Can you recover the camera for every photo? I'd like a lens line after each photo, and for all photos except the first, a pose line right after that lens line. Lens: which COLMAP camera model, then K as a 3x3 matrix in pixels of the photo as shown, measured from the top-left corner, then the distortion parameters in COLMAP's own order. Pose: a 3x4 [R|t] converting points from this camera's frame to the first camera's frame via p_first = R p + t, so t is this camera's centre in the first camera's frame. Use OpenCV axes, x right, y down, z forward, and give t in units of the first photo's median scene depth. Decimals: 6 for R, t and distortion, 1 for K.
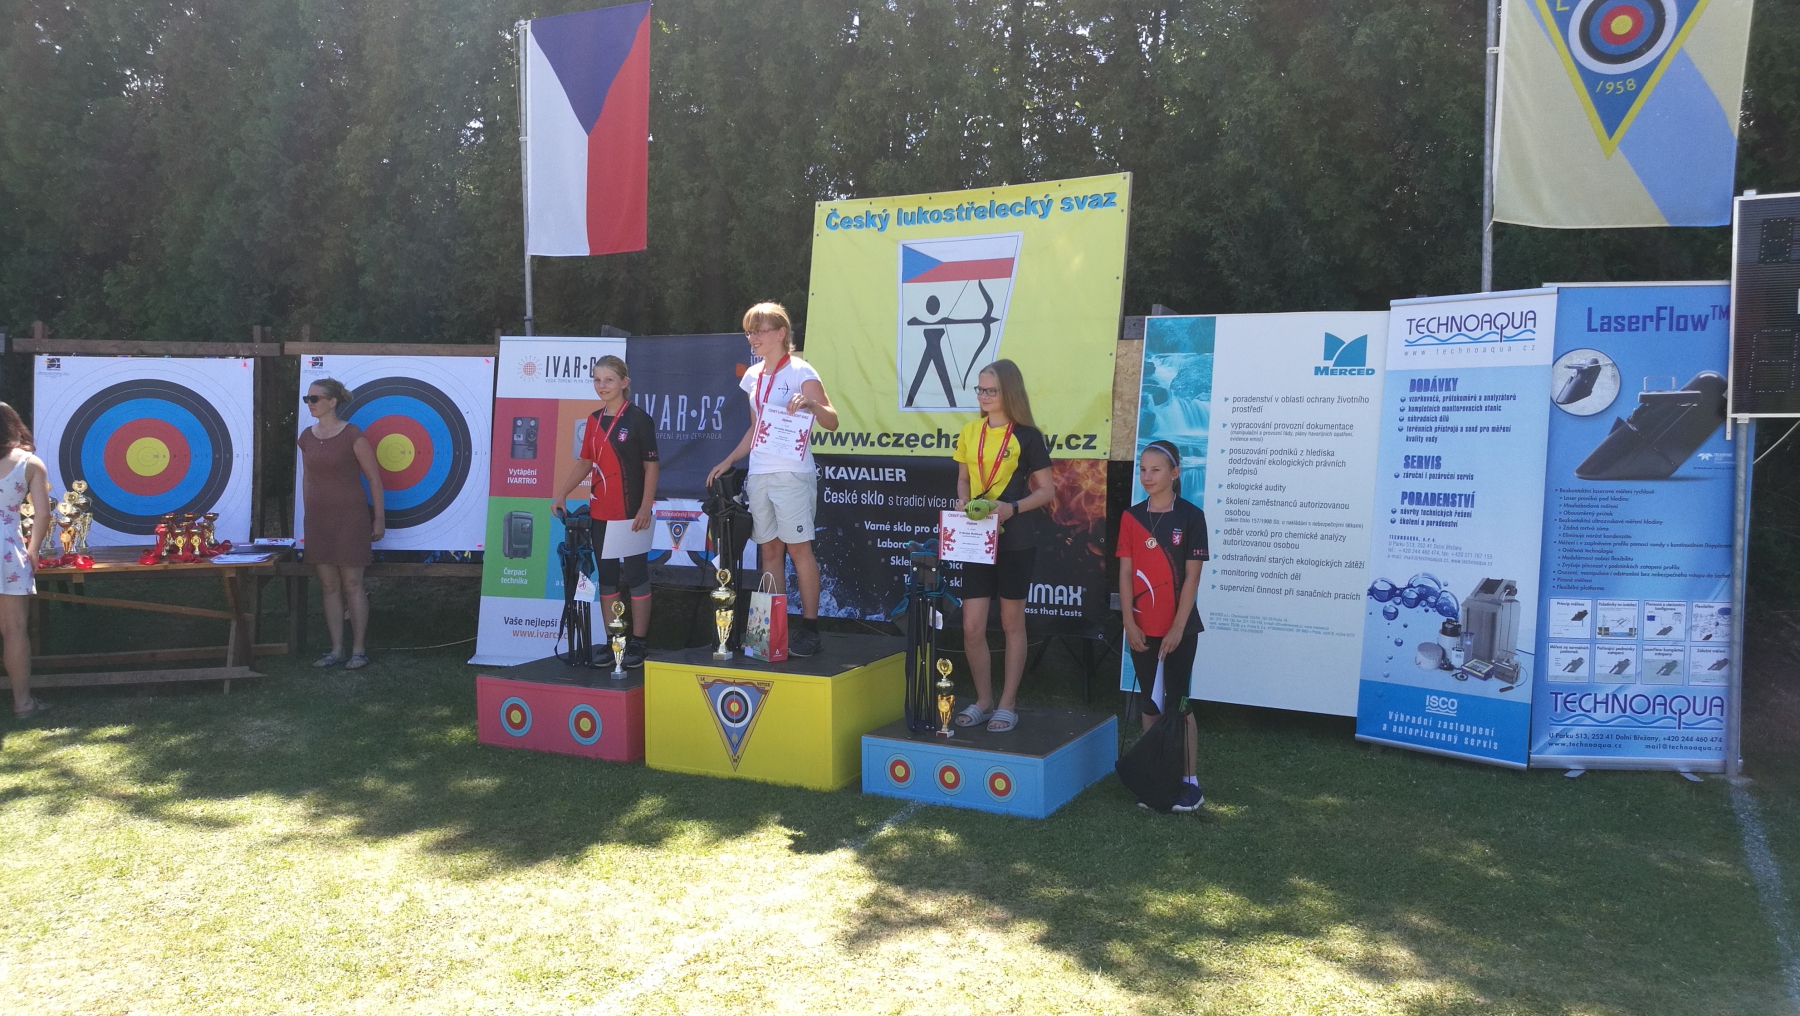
lens RADIAL K [[1398.7, 0, 857.7], [0, 1398.7, 452.4], [0, 0, 1]] dist [-0.004290, 0.002361]
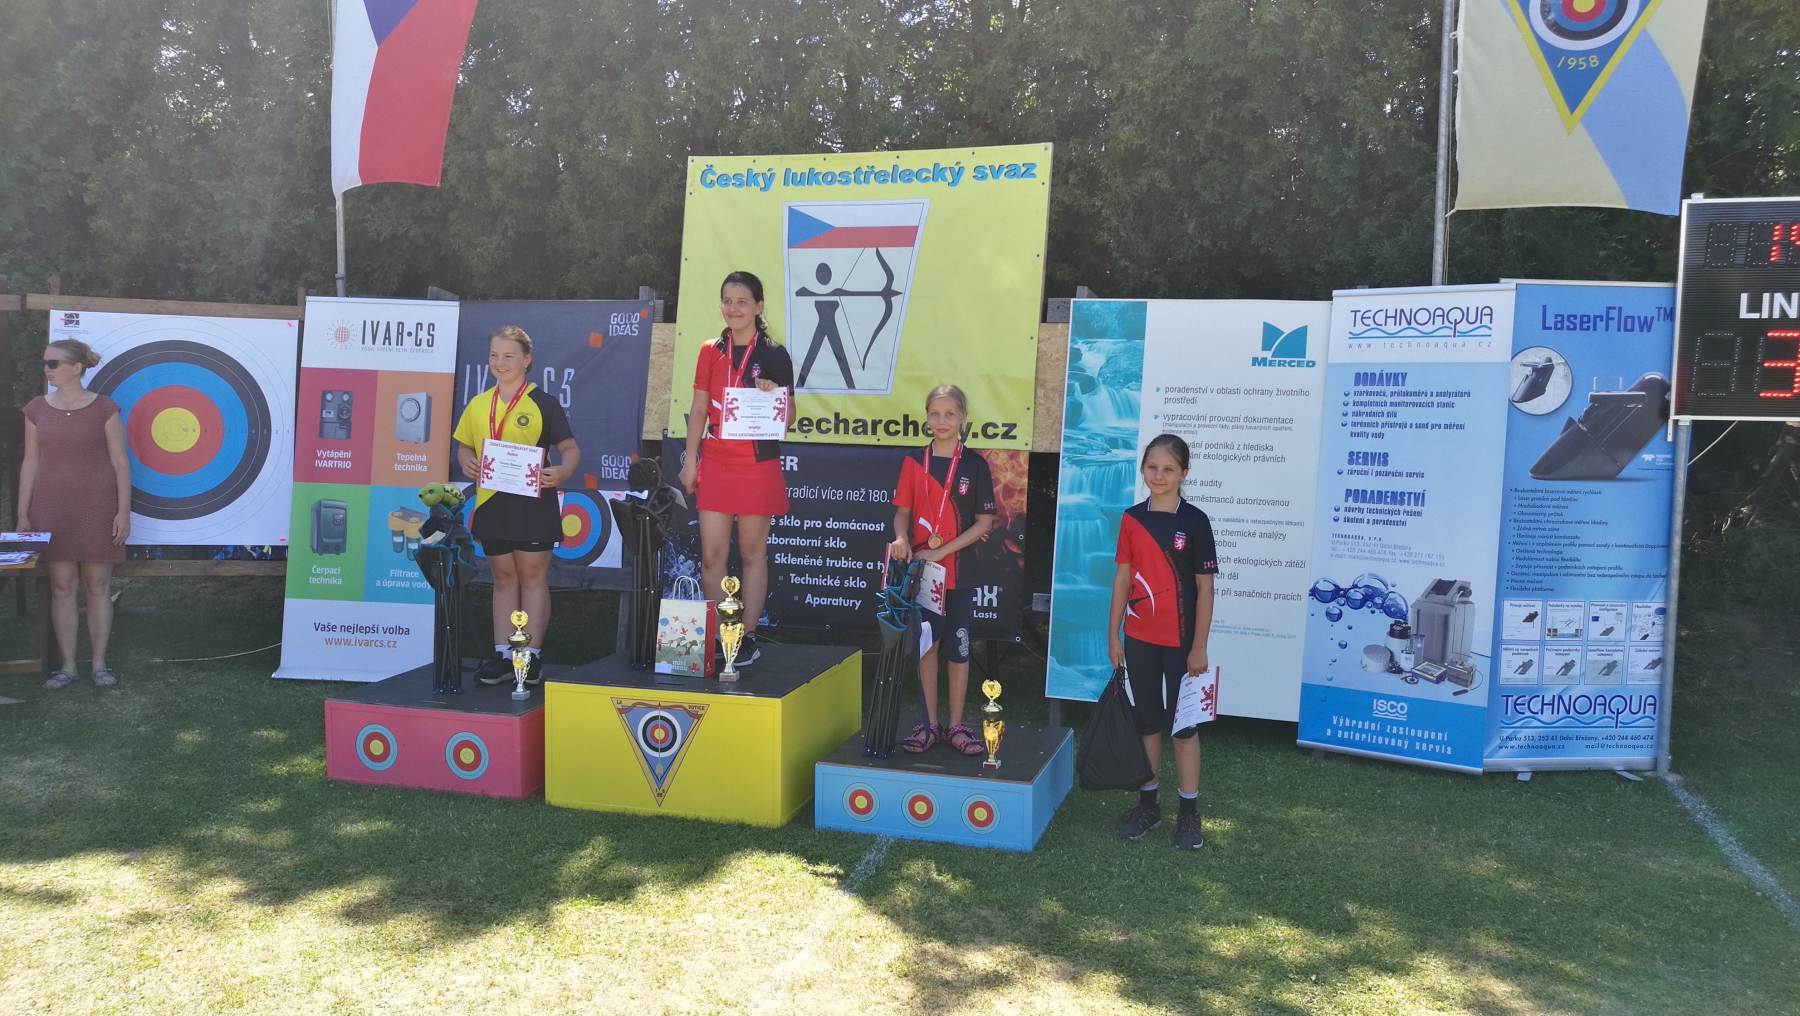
lens RADIAL K [[1398.7, 0, 860.4], [0, 1398.7, 472.9], [0, 0, 1]] dist [-0.004290, 0.002361]
pose [[0.977807, 0.004435, 0.209462, -0.145071], [-0.012247, 0.999276, 0.036014, -0.014014], [-0.209151, -0.037780, 0.977153, 0.121649]]
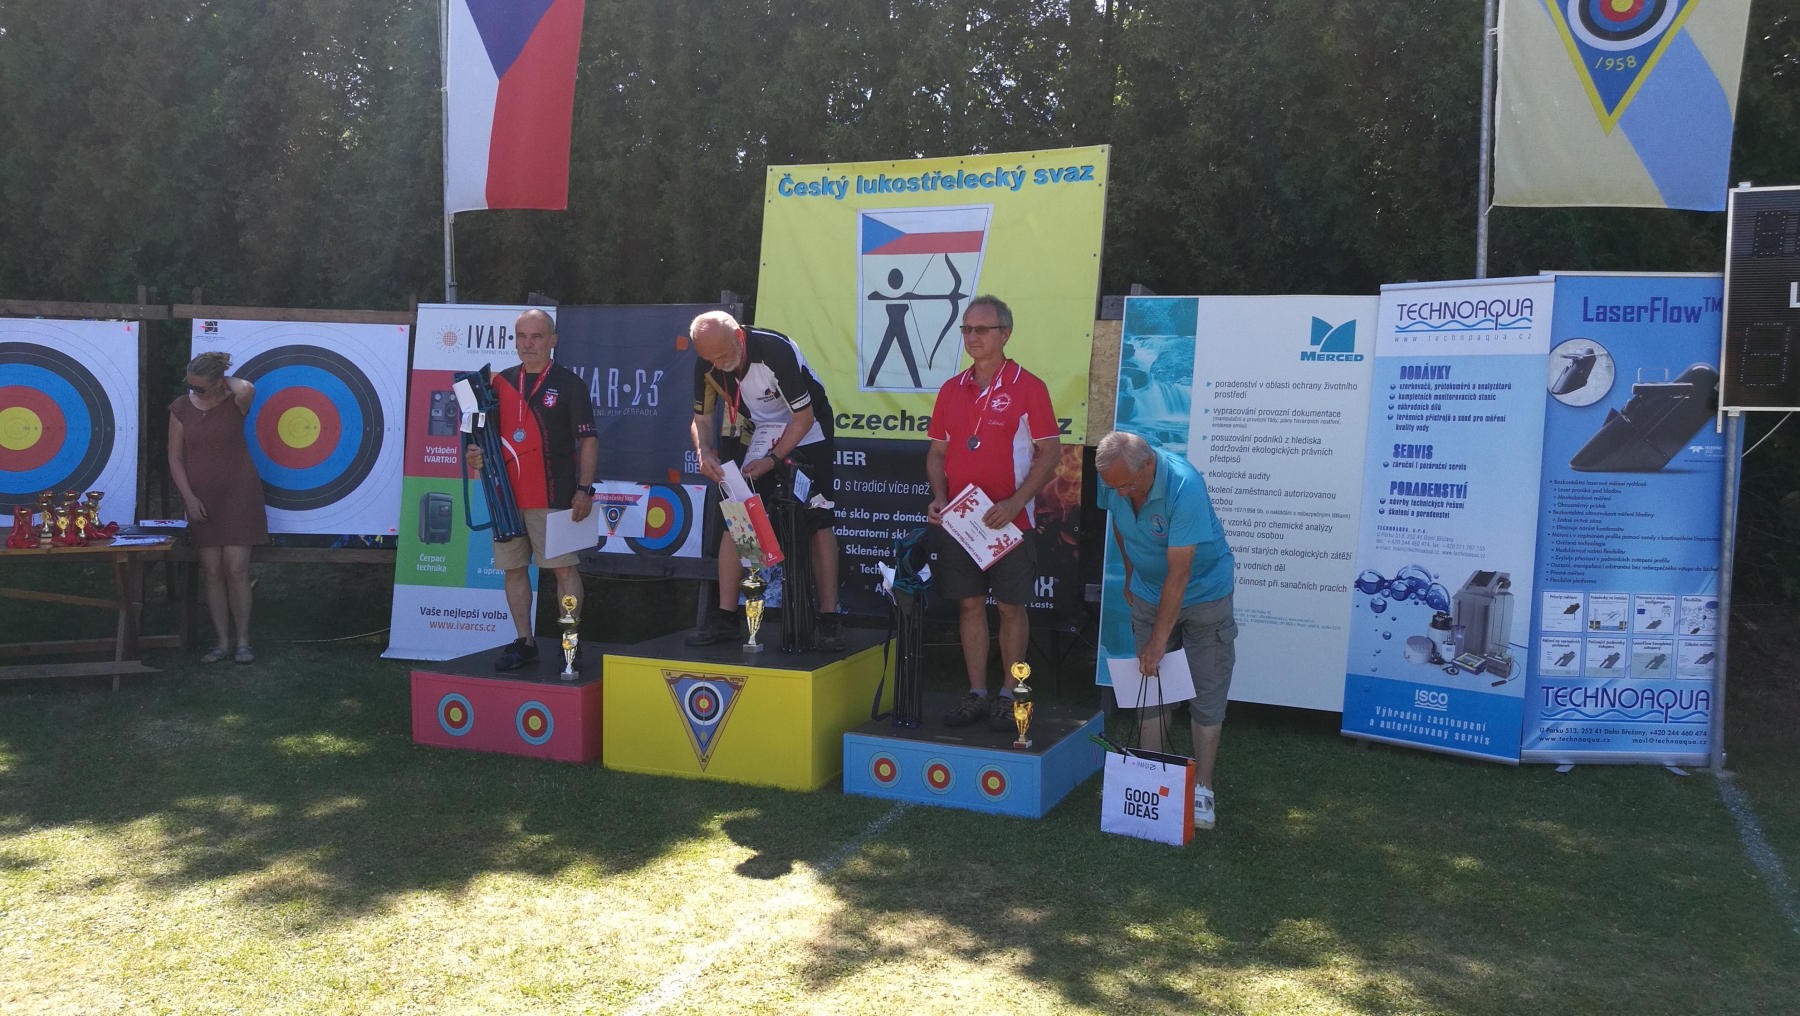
lens RADIAL K [[1488.2, 0, 854.2], [0, 1488.2, 451.0], [0, 0, 1]] dist [0.001306, -0.016045]
pose [[0.996343, 0.011933, 0.084611, -0.072492], [-0.012896, 0.999858, 0.010844, 0.000390], [-0.084469, -0.011895, 0.996355, -0.002836]]
